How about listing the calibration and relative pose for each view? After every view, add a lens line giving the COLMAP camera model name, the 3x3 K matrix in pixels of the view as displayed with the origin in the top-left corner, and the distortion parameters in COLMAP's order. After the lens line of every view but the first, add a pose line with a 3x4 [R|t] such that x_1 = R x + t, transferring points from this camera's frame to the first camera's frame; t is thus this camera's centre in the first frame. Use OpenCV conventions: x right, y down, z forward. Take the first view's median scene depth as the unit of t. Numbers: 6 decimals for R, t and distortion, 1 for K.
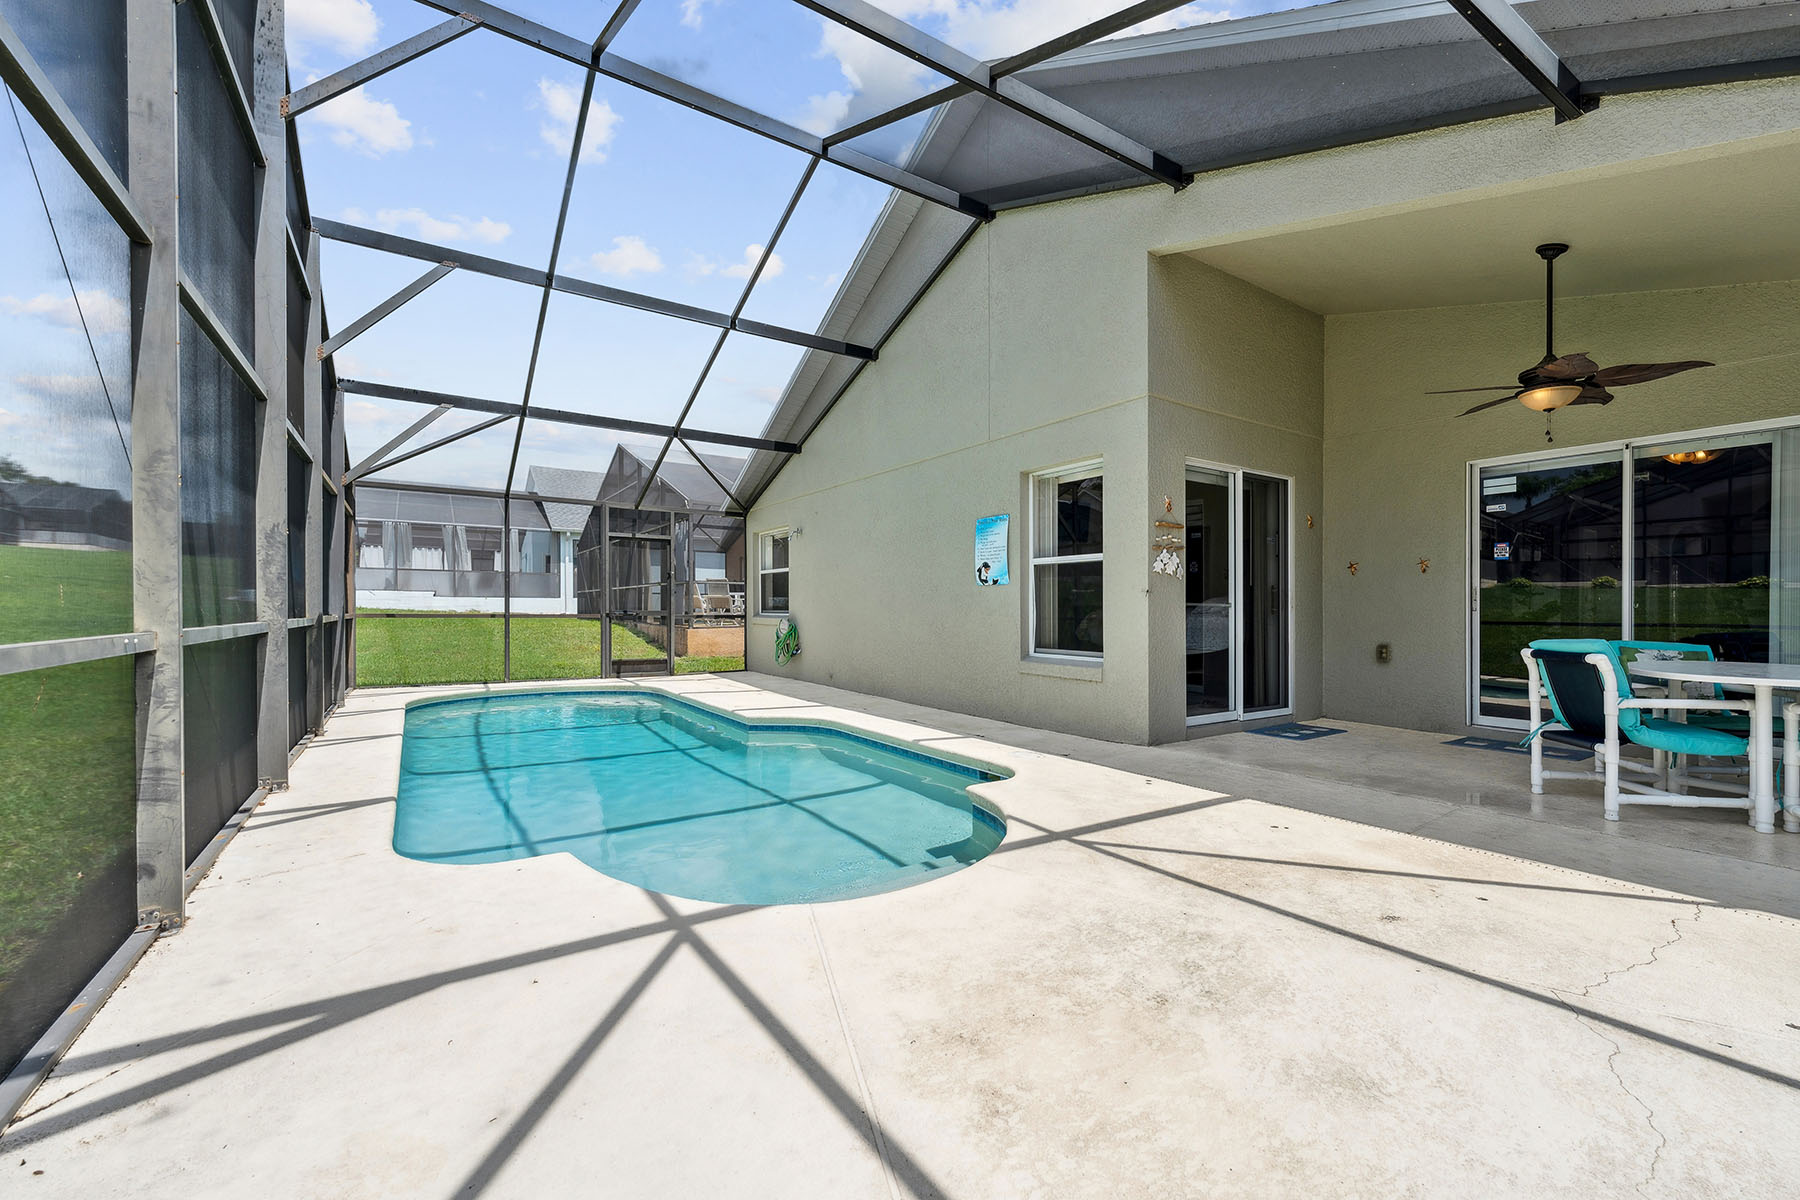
lens RADIAL K [[730.9, 0, 910.1], [0, 730.9, 603.5], [0, 0, 1]] dist [0.000566, -0.000543]
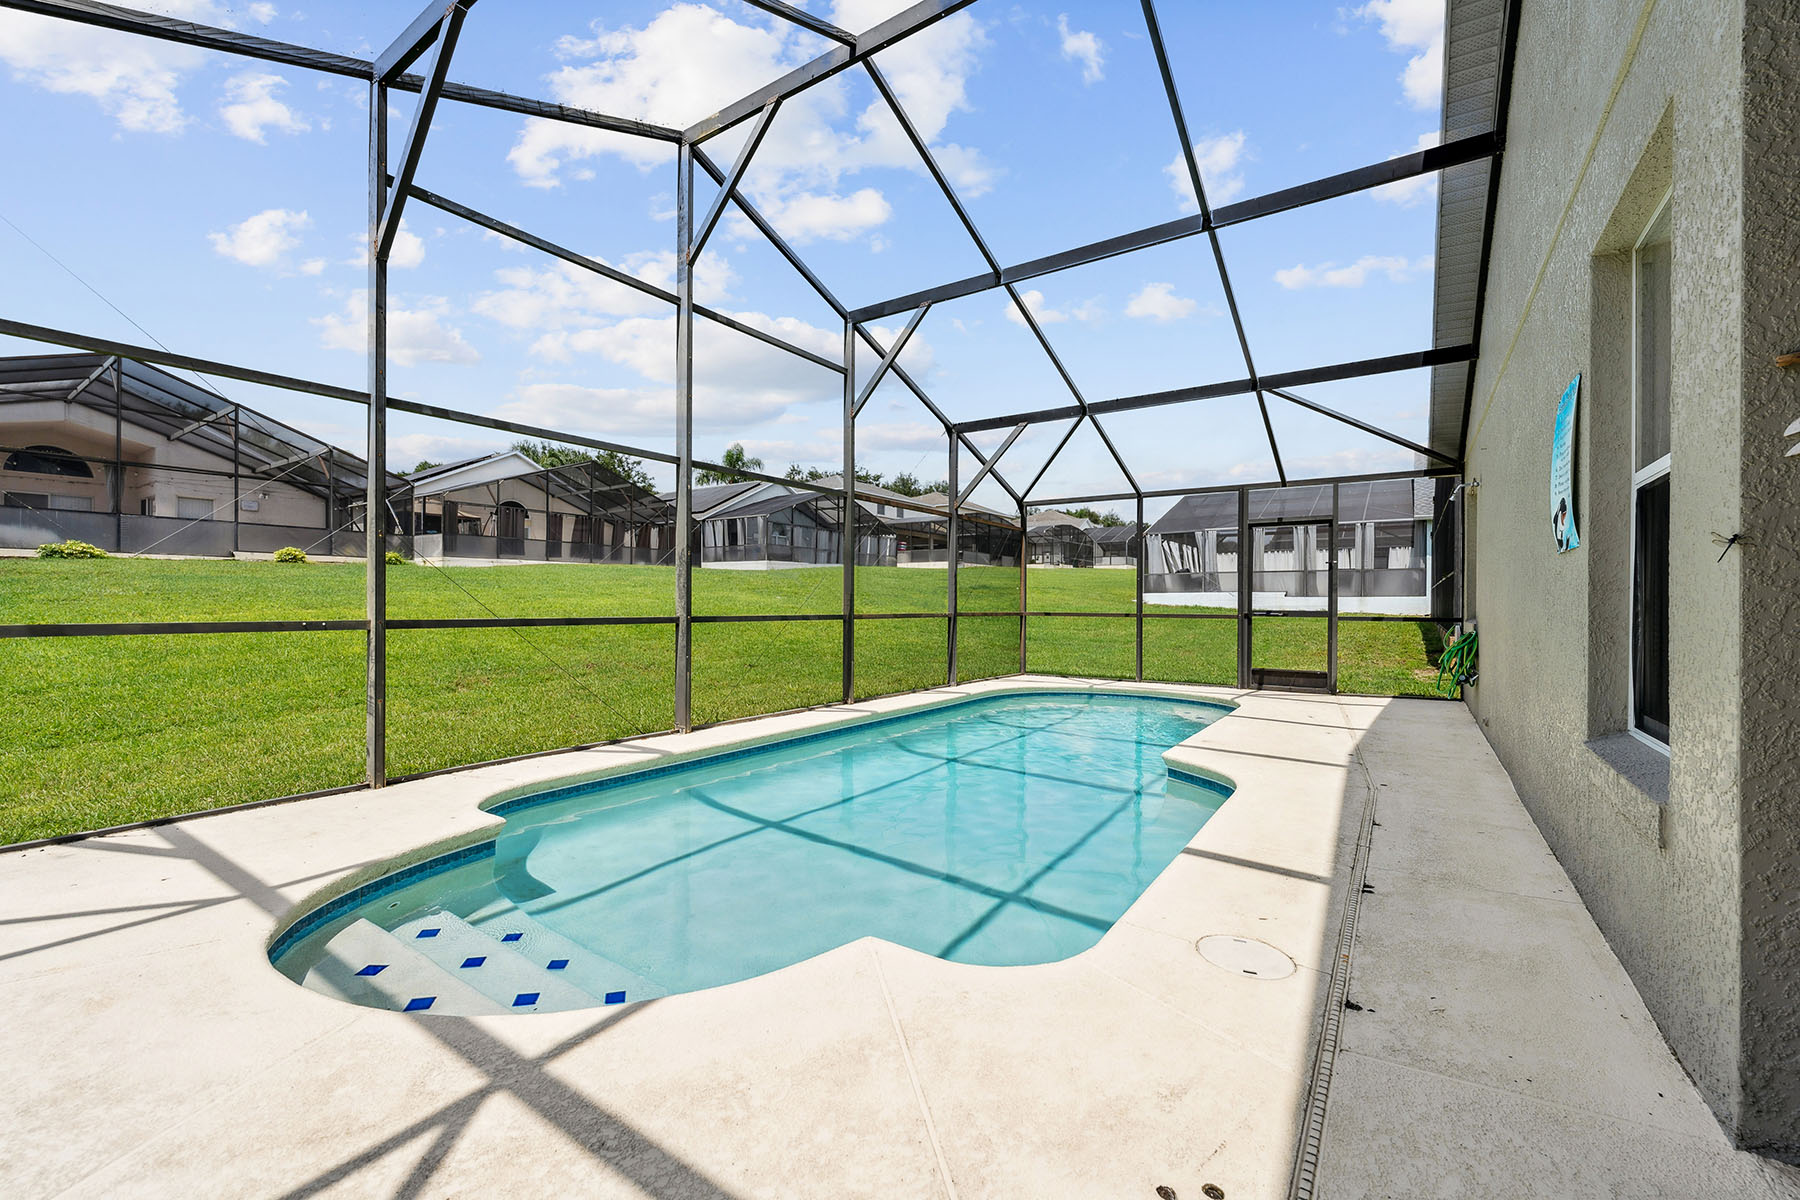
lens RADIAL K [[716.0, 0, 904.0], [0, 716.0, 609.4], [0, 0, 1]] dist [-0.000147, 0.000304]
pose [[0.377963, 0.003478, -0.925814, 0.346349], [0.005257, 0.999969, 0.005902, 0.001709], [0.925806, -0.007097, 0.377933, 0.490110]]
